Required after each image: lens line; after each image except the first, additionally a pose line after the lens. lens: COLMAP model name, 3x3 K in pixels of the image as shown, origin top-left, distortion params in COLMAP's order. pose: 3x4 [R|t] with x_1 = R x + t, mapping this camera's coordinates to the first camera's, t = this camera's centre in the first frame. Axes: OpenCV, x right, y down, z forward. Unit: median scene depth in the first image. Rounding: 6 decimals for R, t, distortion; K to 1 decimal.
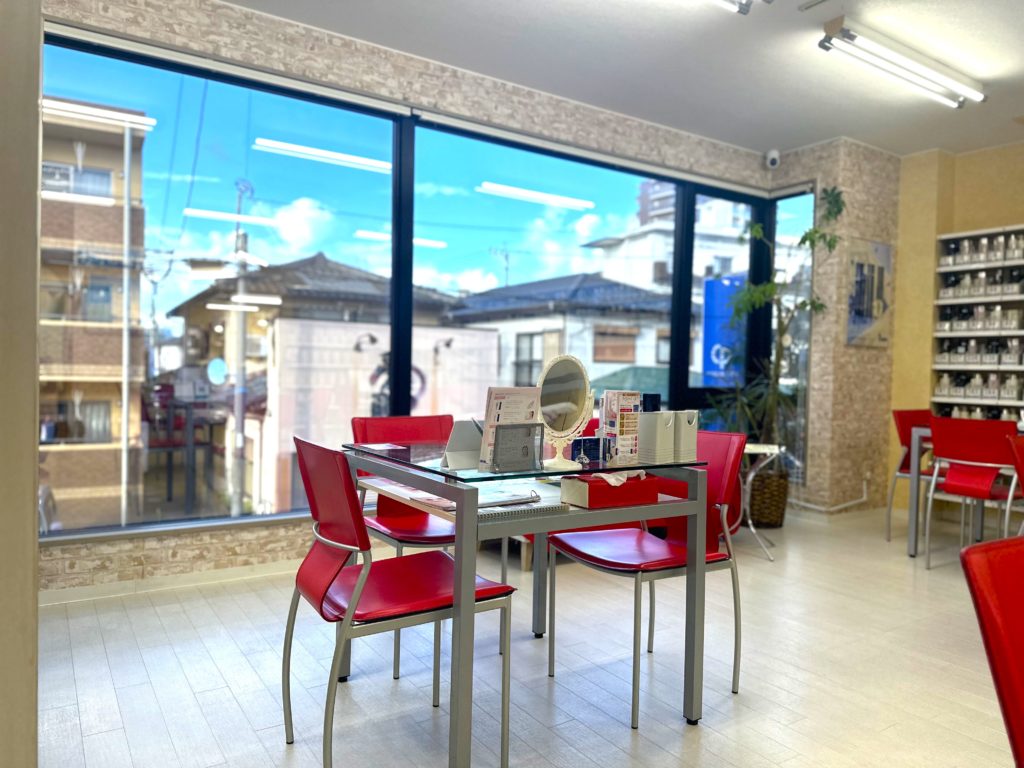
lens RADIAL K [[723.1, 0, 509.8], [0, 723.1, 398.3], [0, 0, 1]] dist [0.038798, -0.041089]
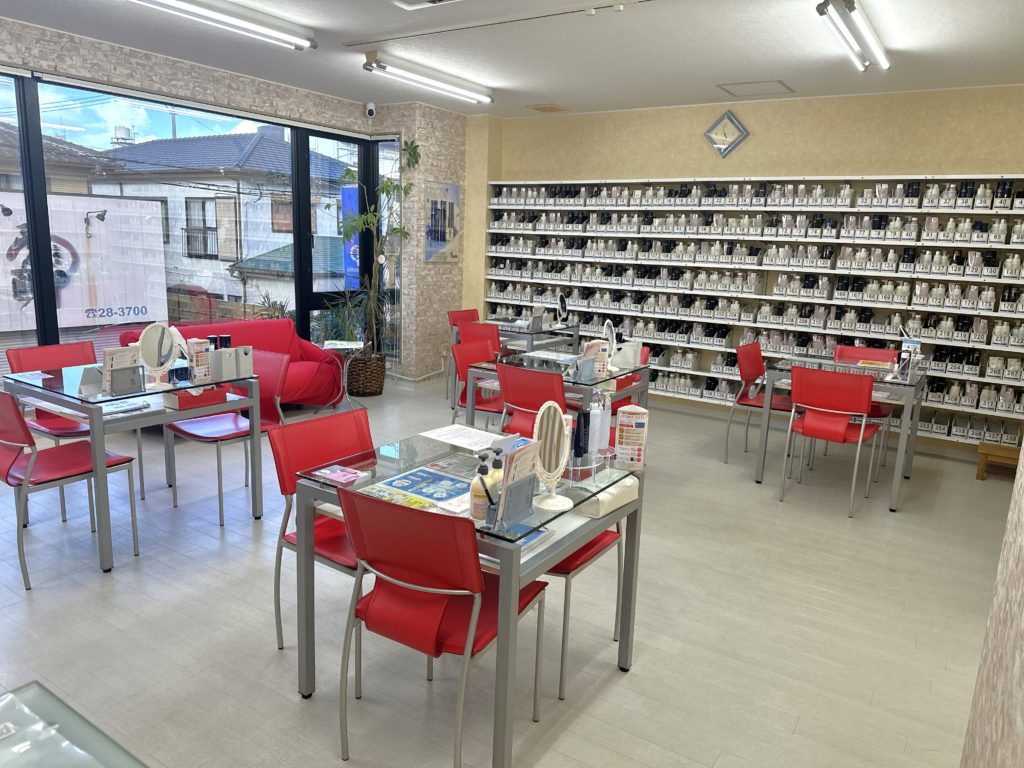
lens RADIAL K [[723.1, 0, 509.8], [0, 723.1, 398.3], [0, 0, 1]] dist [0.038798, -0.041089]
pose [[0.921196, -0.068239, 0.383069, 0.067756], [-0.007509, 0.981200, 0.192845, -0.086769], [-0.389027, -0.180524, 0.903365, -0.352594]]
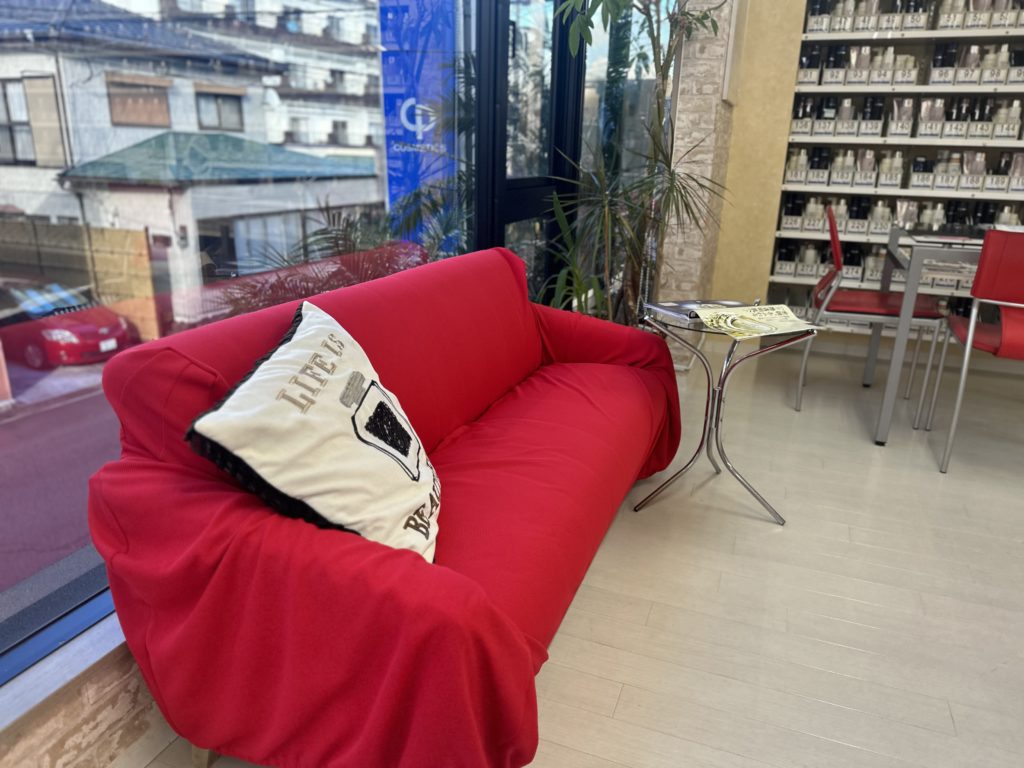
lens RADIAL K [[723.1, 0, 509.8], [0, 723.1, 398.3], [0, 0, 1]] dist [0.038798, -0.041089]
pose [[0.817823, -0.189031, 0.543538, -0.062093], [0.015890, 0.951569, 0.307026, -0.026243], [-0.575251, -0.242455, 0.781218, 0.573937]]
